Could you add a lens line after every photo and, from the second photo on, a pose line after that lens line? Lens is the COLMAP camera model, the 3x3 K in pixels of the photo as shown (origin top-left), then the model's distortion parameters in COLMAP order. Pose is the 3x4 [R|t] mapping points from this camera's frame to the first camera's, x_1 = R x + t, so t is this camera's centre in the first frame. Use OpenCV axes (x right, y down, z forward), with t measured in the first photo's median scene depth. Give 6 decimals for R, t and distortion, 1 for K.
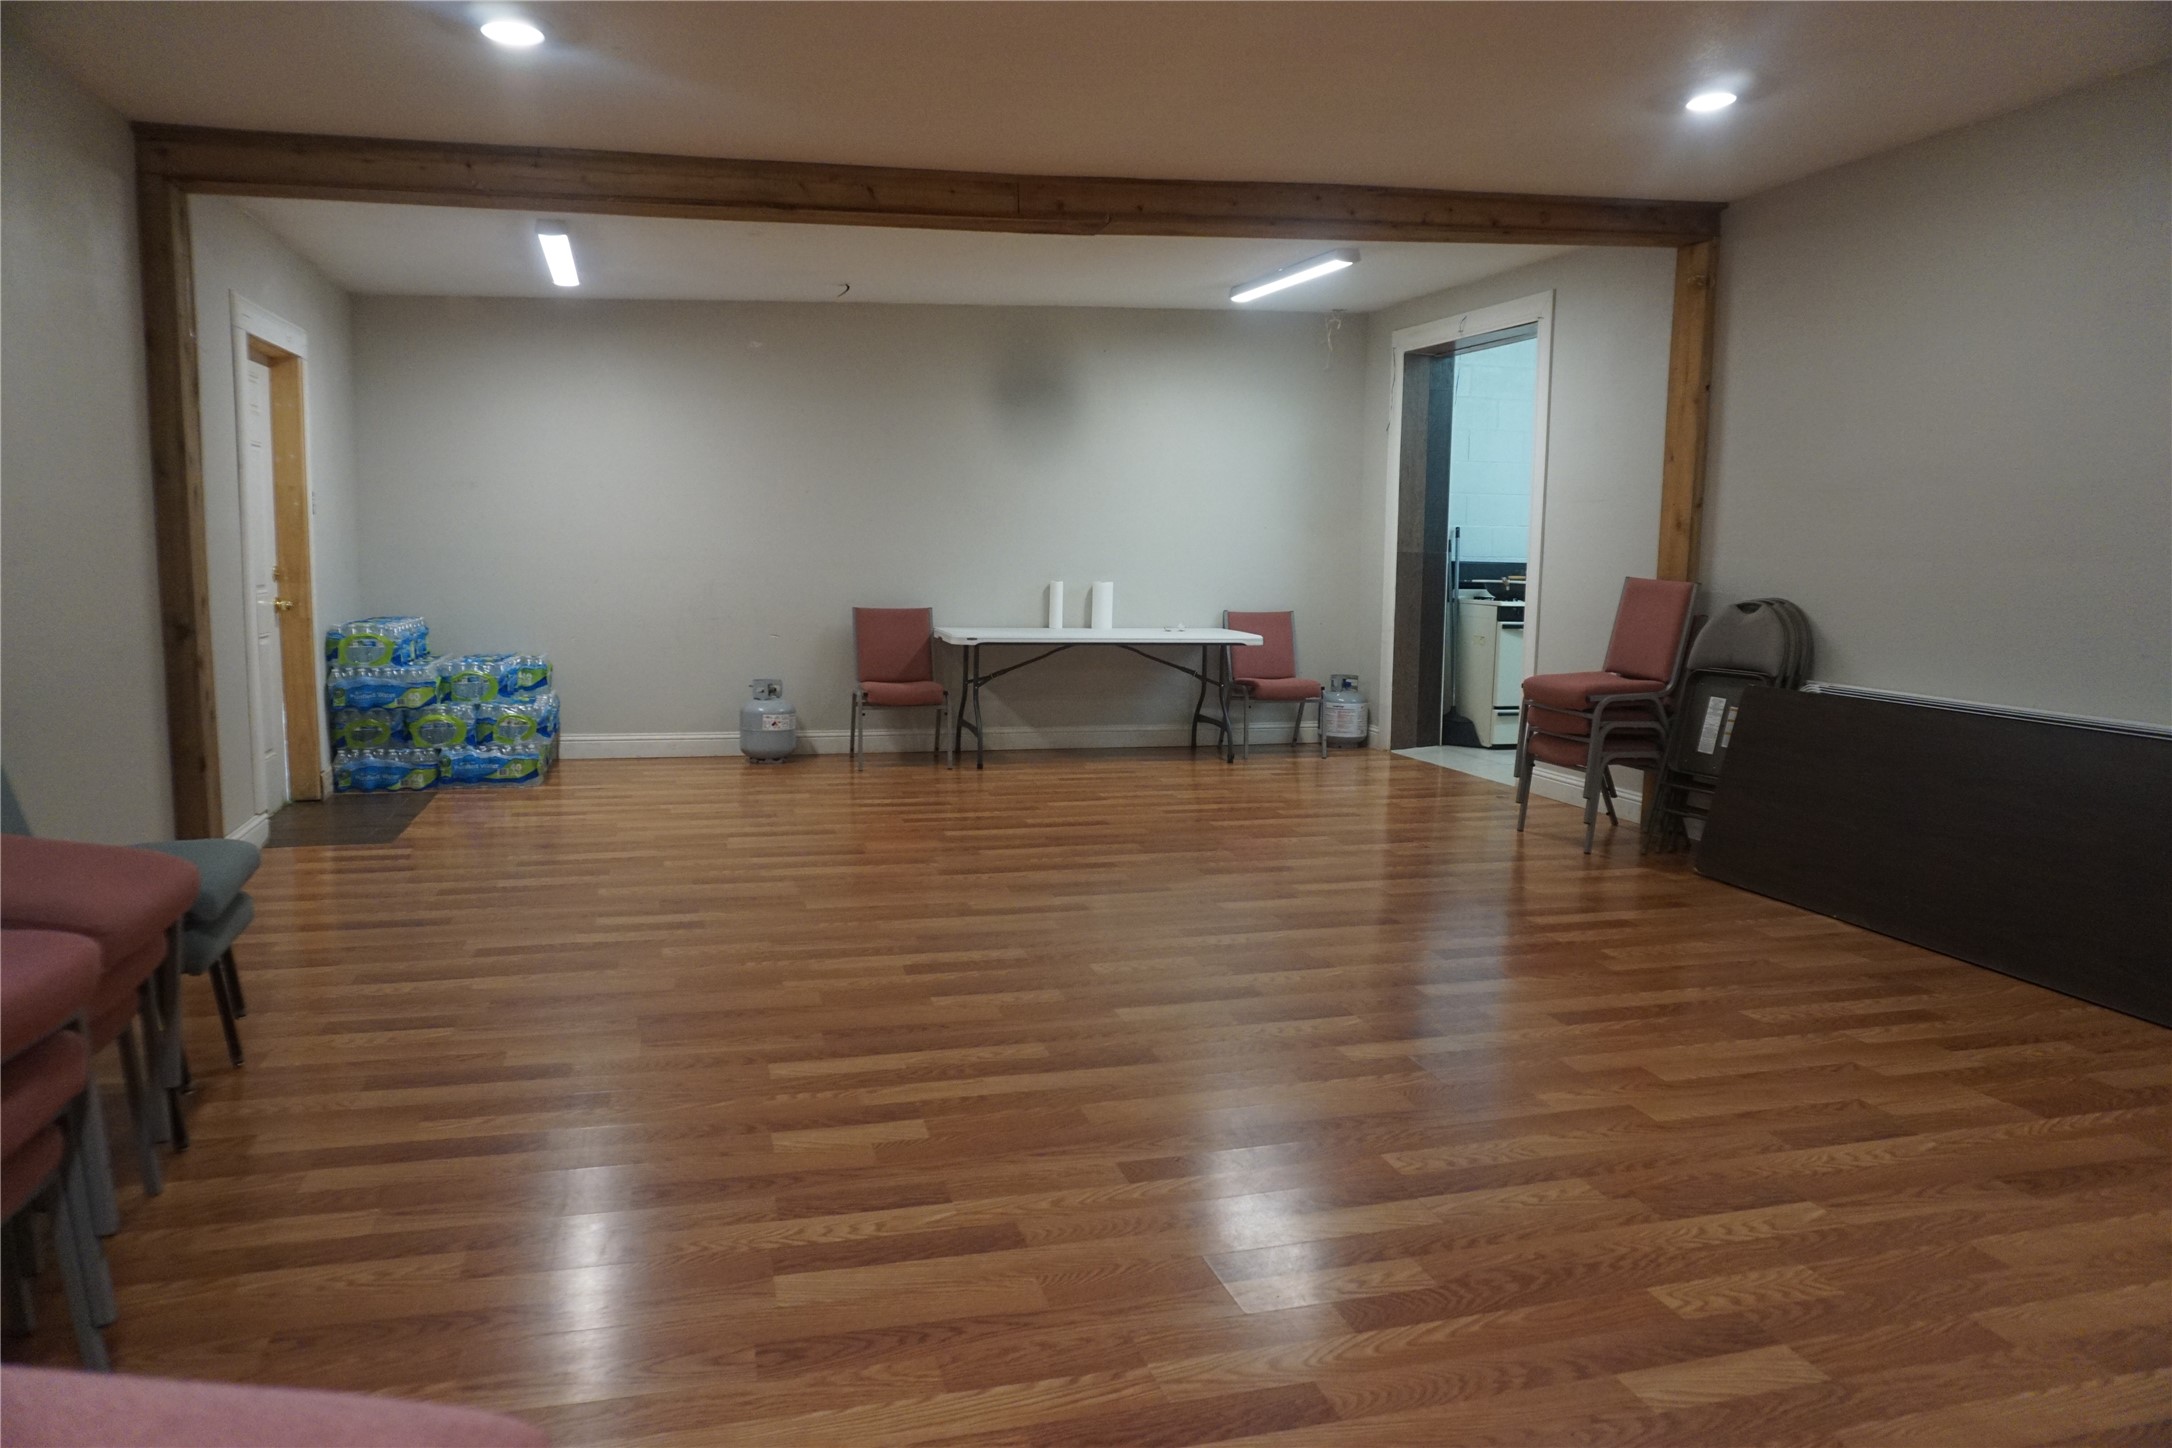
lens RADIAL K [[1444.7, 0, 1086.0], [0, 1444.7, 724.0], [0, 0, 1]] dist [-0.053286, 0.047583]
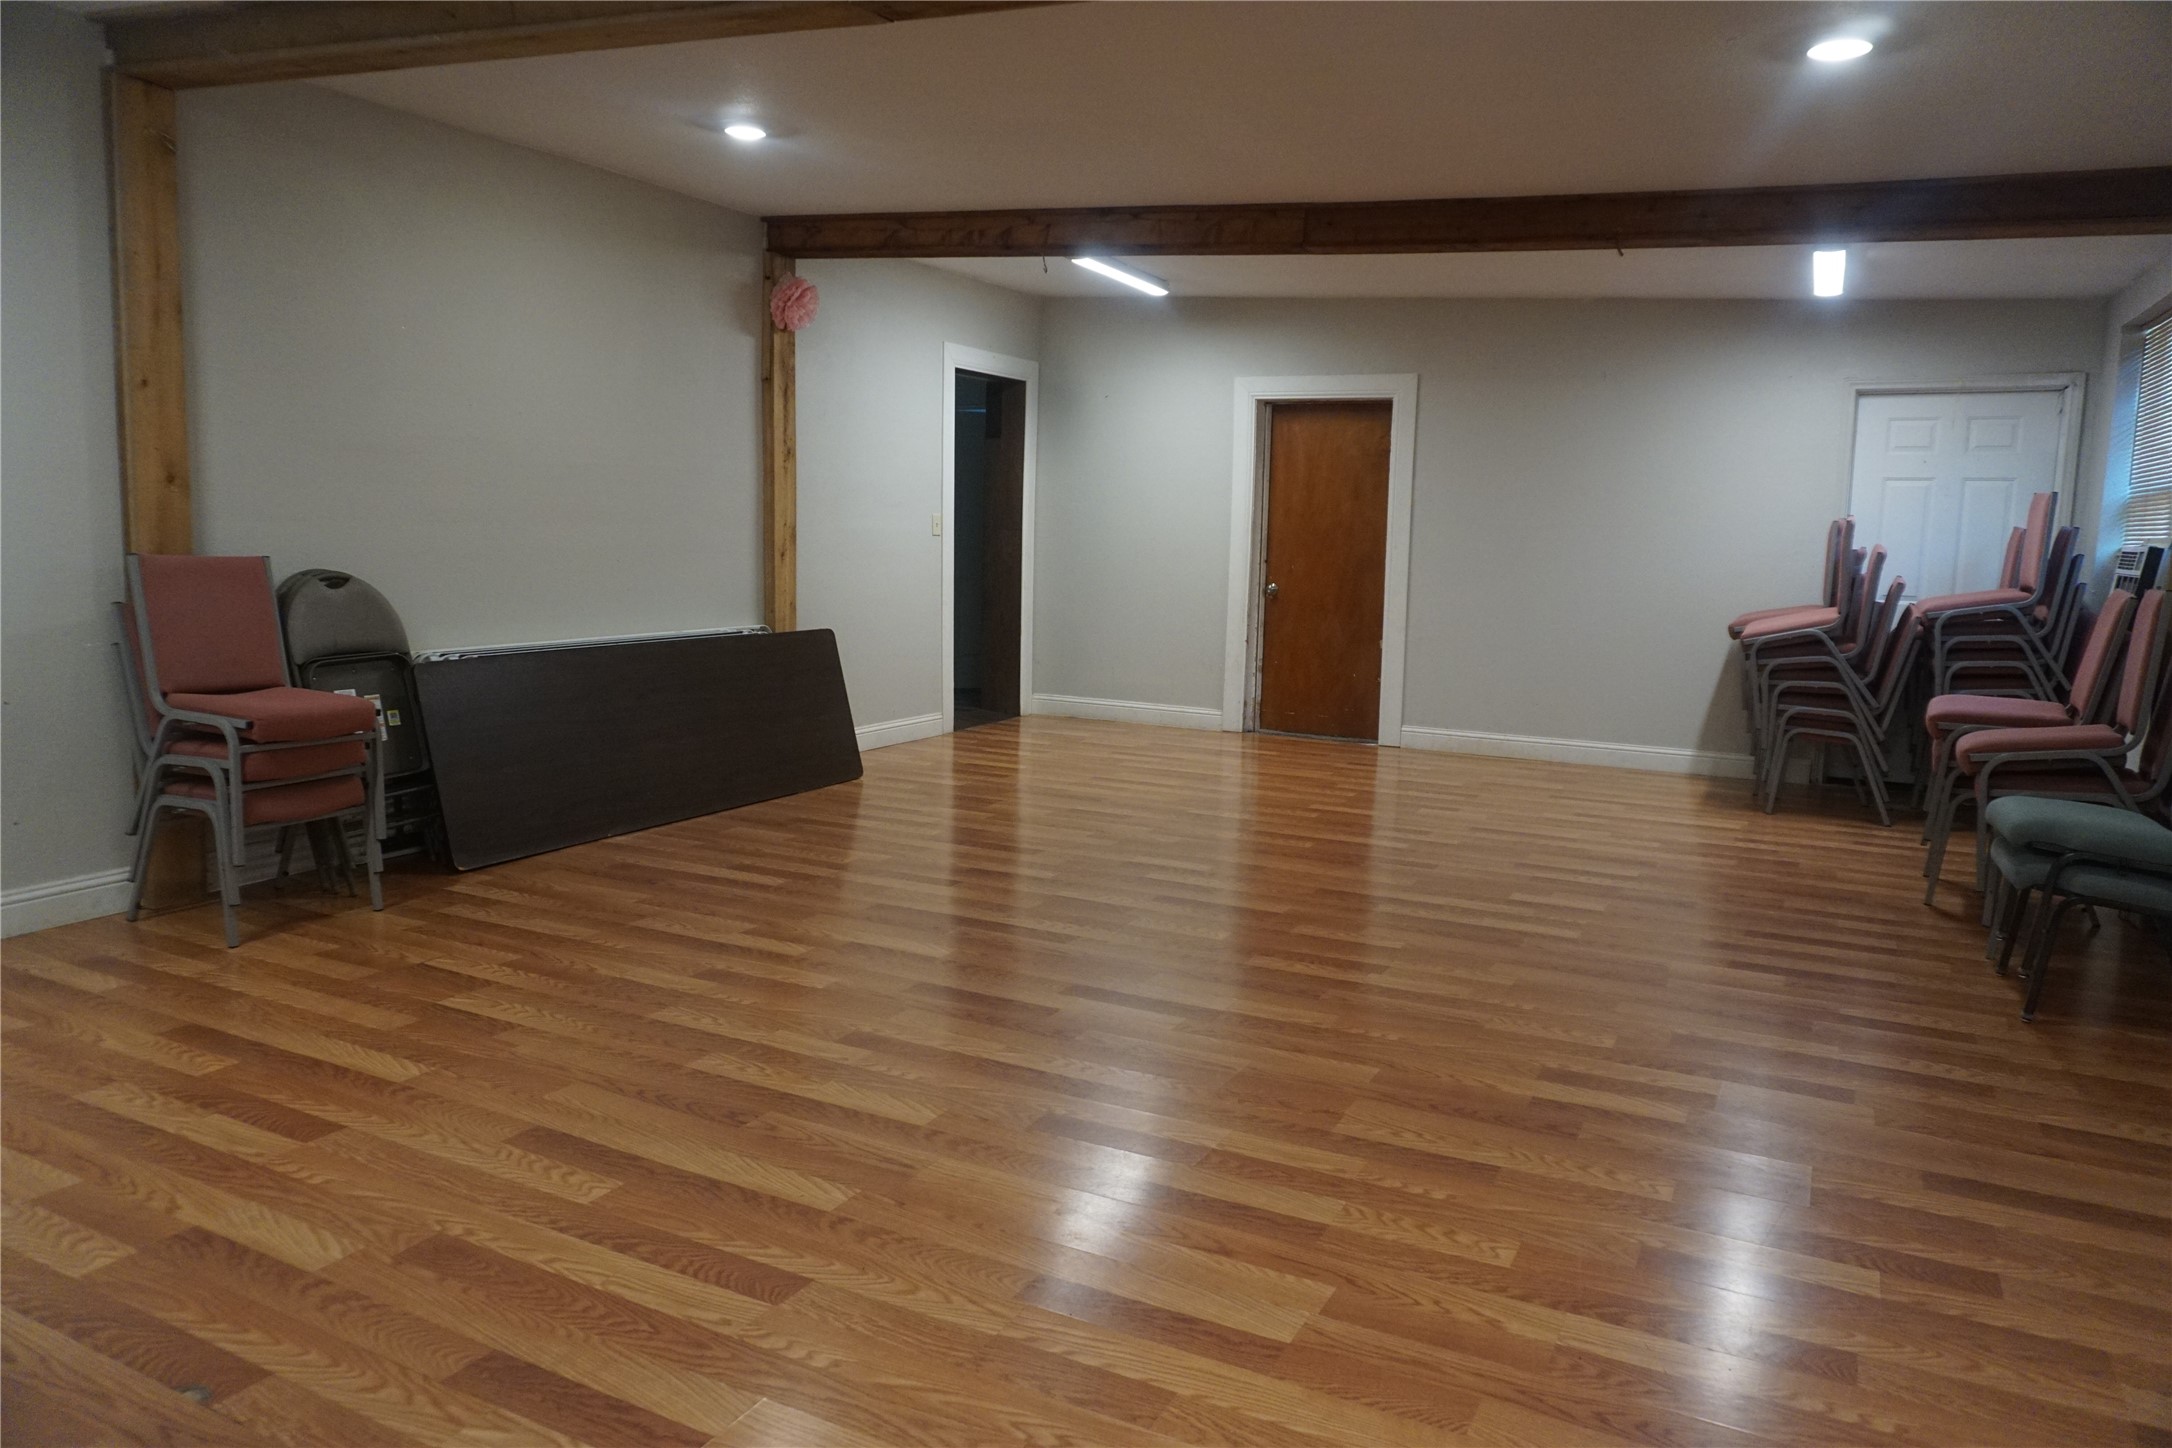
lens RADIAL K [[1444.7, 0, 1086.0], [0, 1444.7, 724.0], [0, 0, 1]] dist [-0.053286, 0.047583]
pose [[-0.716978, -0.128365, 0.685176, -0.707836], [0.061415, 0.967446, 0.245512, -0.281825], [-0.694386, 0.218107, -0.685754, 1.982866]]
